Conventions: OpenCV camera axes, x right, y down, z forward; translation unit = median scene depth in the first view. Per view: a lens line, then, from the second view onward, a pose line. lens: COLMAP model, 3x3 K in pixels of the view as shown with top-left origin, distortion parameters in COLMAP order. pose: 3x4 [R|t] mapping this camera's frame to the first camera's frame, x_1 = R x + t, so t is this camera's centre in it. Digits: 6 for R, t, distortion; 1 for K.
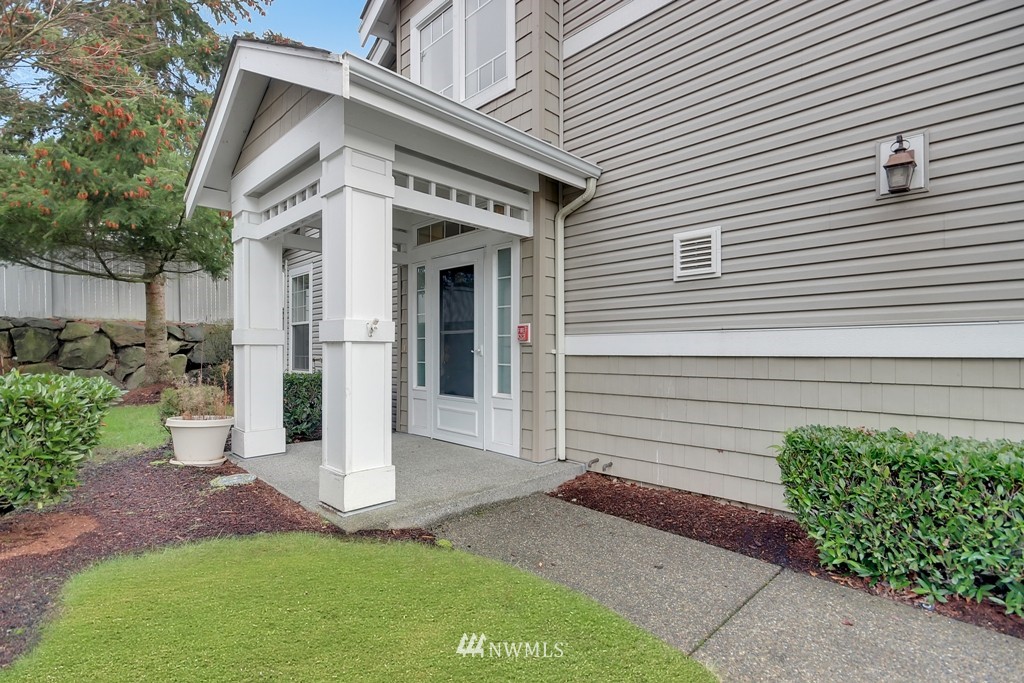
lens RADIAL K [[483.4, 0, 508.6], [0, 483.4, 348.5], [0, 0, 1]] dist [0.015881, 0.000394]
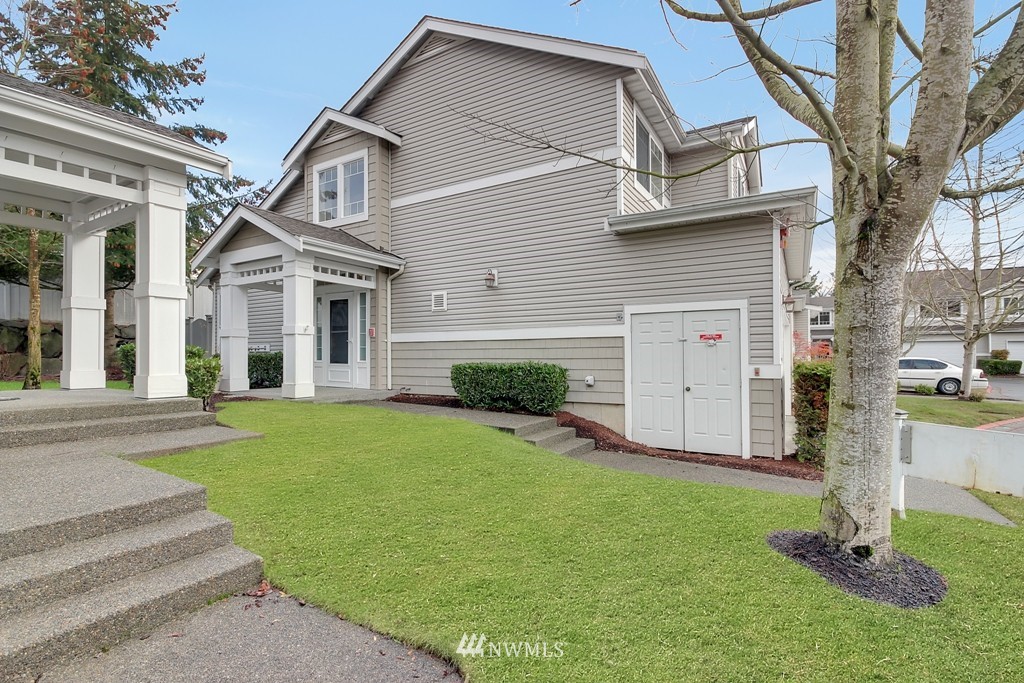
lens RADIAL K [[483.4, 0, 511.3], [0, 483.4, 346.3], [0, 0, 1]] dist [0.015881, 0.000394]
pose [[0.970707, 0.000859, 0.240265, 0.119866], [0.002339, 0.999912, -0.013025, 0.063627], [-0.240255, 0.013205, 0.970620, -1.305893]]
